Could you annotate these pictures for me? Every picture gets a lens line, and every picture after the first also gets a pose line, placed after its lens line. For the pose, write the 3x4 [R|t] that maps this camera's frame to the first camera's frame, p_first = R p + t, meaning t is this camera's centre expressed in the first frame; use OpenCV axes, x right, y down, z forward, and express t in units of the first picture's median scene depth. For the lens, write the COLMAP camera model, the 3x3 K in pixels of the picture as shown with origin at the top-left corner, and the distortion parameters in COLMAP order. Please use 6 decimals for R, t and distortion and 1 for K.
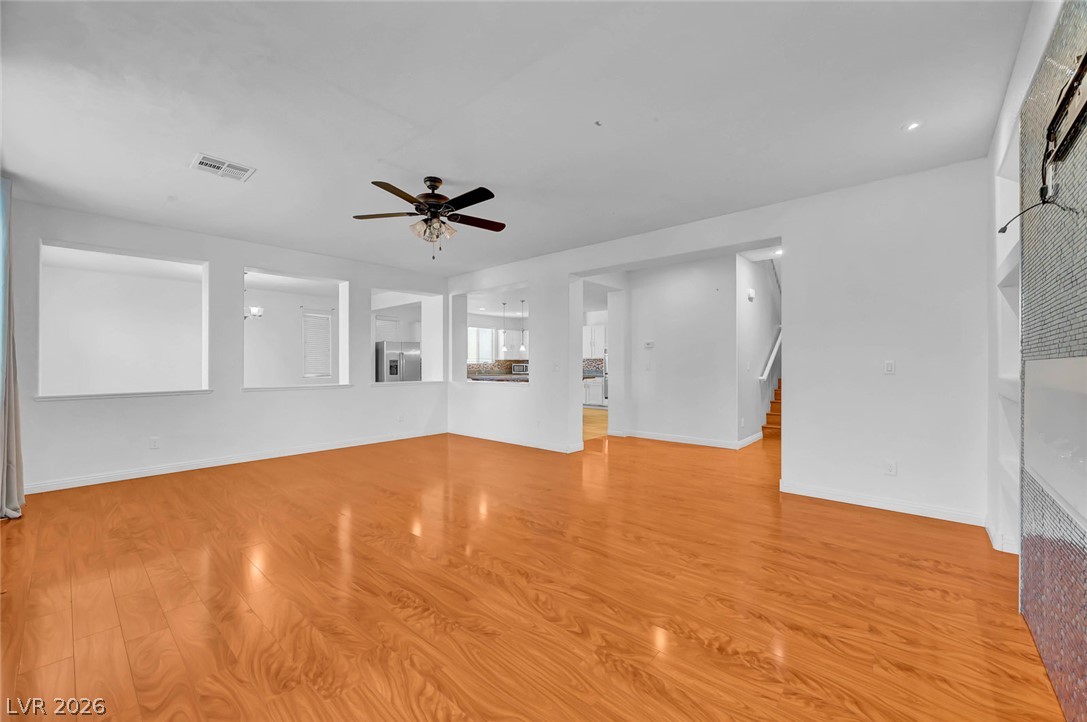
lens RADIAL K [[431.7, 0, 538.8], [0, 431.7, 368.6], [0, 0, 1]] dist [0.006285, 0.001858]
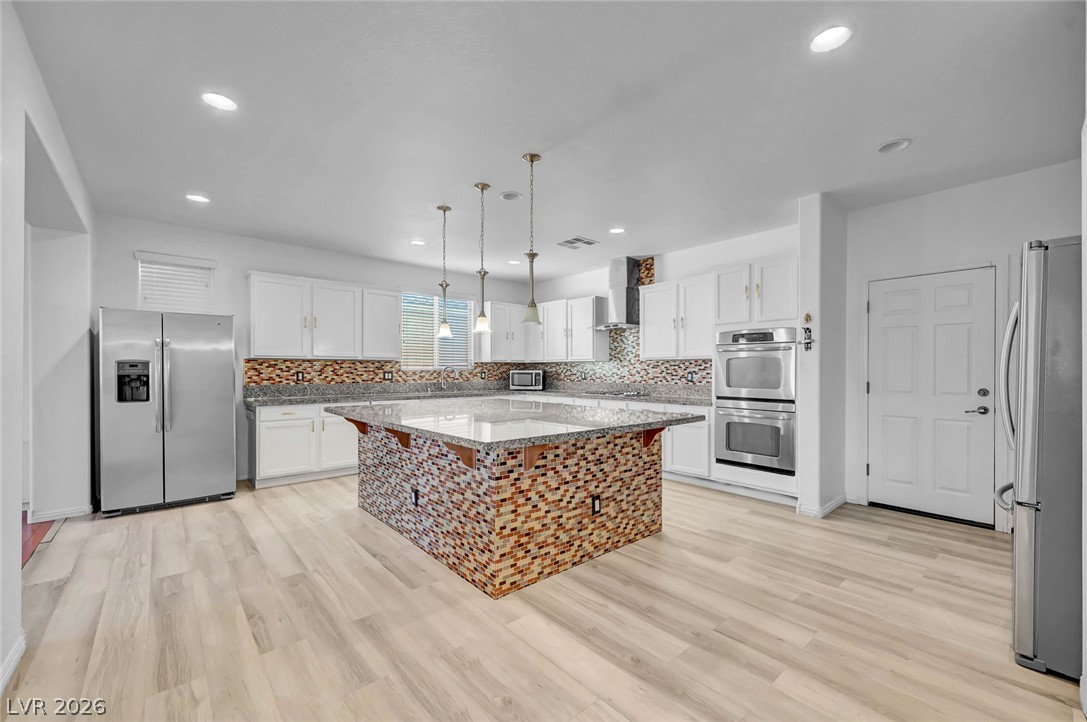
lens RADIAL K [[431.7, 0, 544.9], [0, 431.7, 375.5], [0, 0, 1]] dist [0.006285, 0.001858]
pose [[0.993450, 0.005398, -0.114138, 0.161651], [-0.004463, 0.999954, 0.008444, -0.036950], [0.114178, -0.007879, 0.993429, 2.022689]]
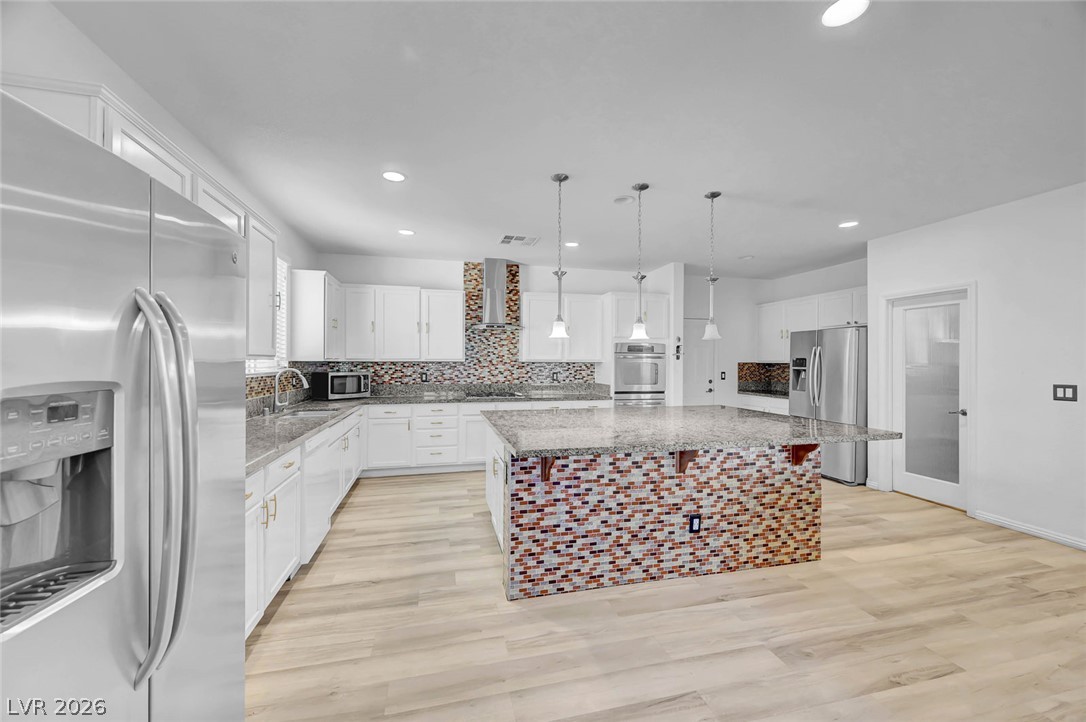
lens RADIAL K [[431.3, 0, 535.1], [0, 431.3, 360.6], [0, 0, 1]] dist [0.006285, 0.001858]
pose [[0.561479, 0.006185, 0.827468, -1.076465], [-0.003047, 0.999981, -0.005408, -0.078938], [-0.827485, 0.000515, 0.561487, 2.684644]]
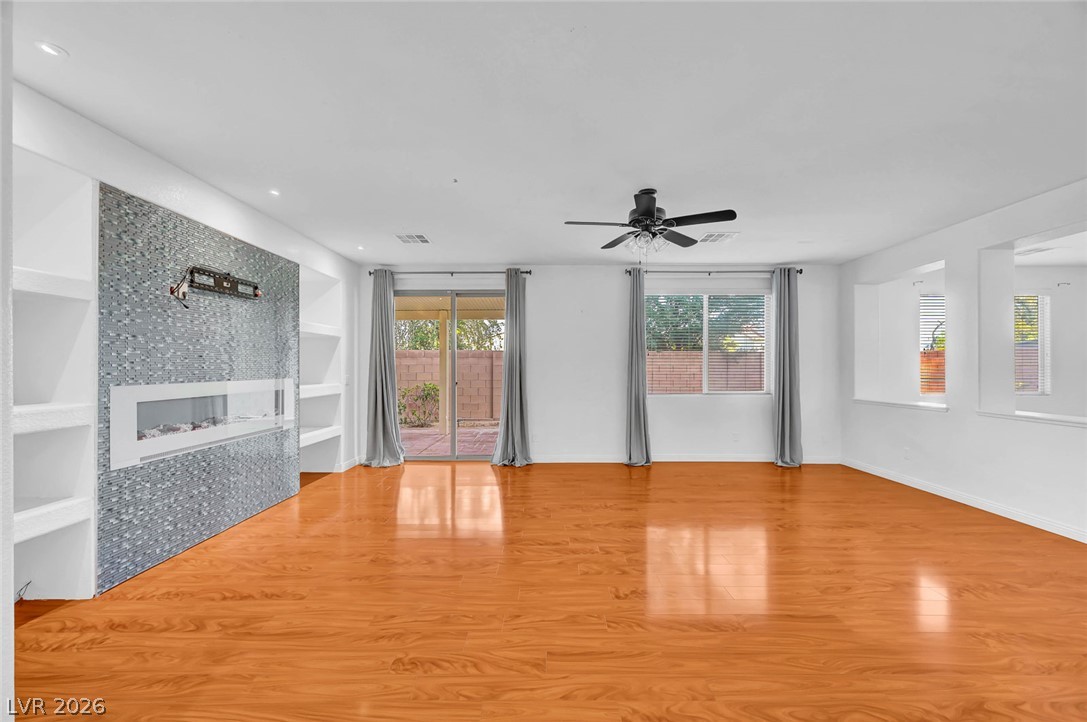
lens RADIAL K [[431.7, 0, 550.8], [0, 431.7, 367.3], [0, 0, 1]] dist [0.006285, 0.001858]
pose [[-0.738638, 0.003503, -0.674093, 0.616858], [-0.002285, 0.999968, 0.007700, -0.054670], [0.674098, 0.007228, -0.738607, 1.702151]]
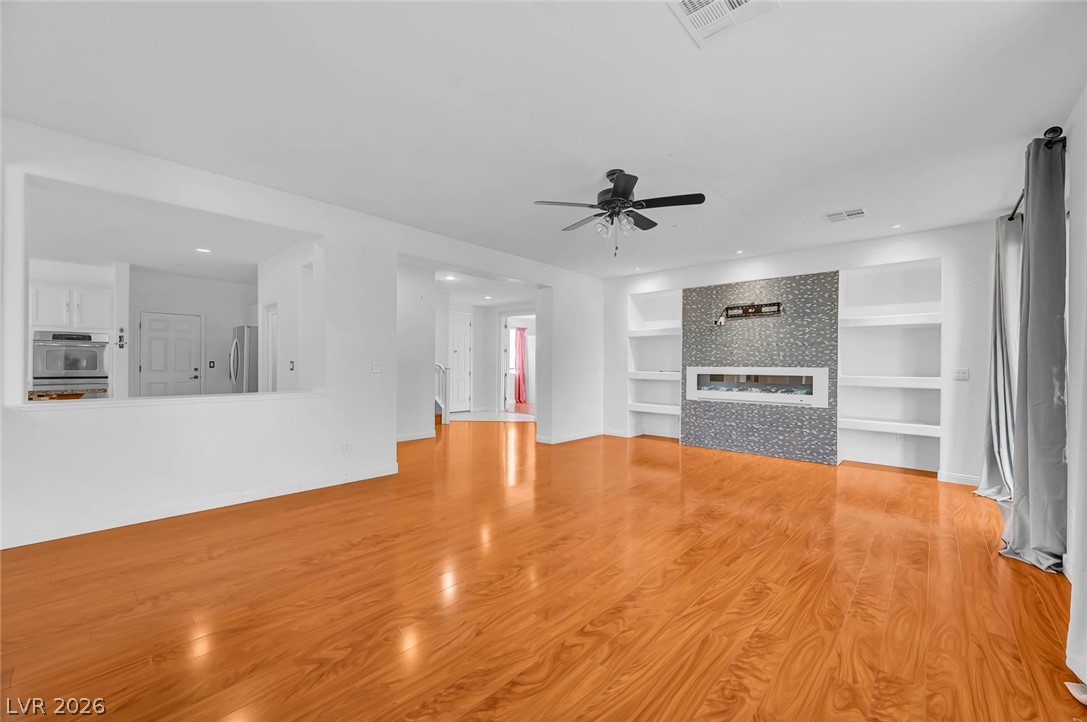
lens RADIAL K [[431.7, 0, 546.0], [0, 431.7, 359.6], [0, 0, 1]] dist [0.006285, 0.001858]
pose [[-0.004662, 0.014673, 0.999881, -1.311191], [-0.001174, 0.999892, -0.014678, -0.014157], [-0.999988, -0.001242, -0.004645, 1.248648]]
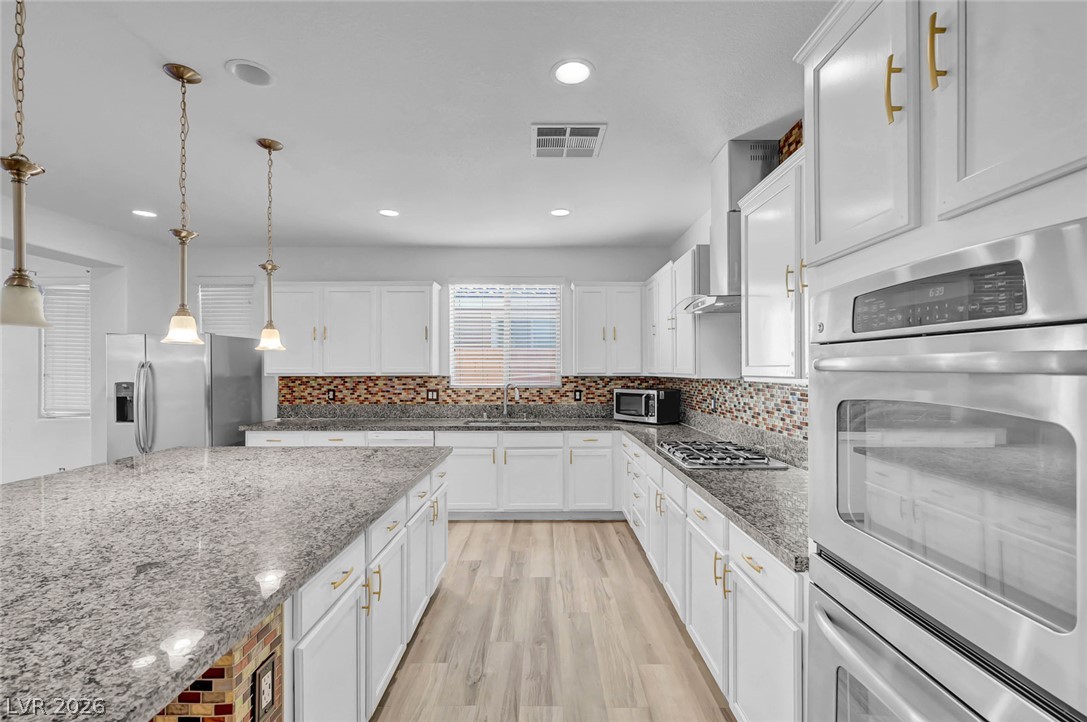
lens RADIAL K [[470.1, 0, 543.2], [0, 470.1, 367.5], [0, 0, 1]] dist [0.003655, -0.002217]
pose [[0.673331, -0.001334, -0.739340, 0.662799], [-0.003953, 0.999978, -0.005403, -0.099532], [0.739331, 0.006561, 0.673310, 2.983830]]
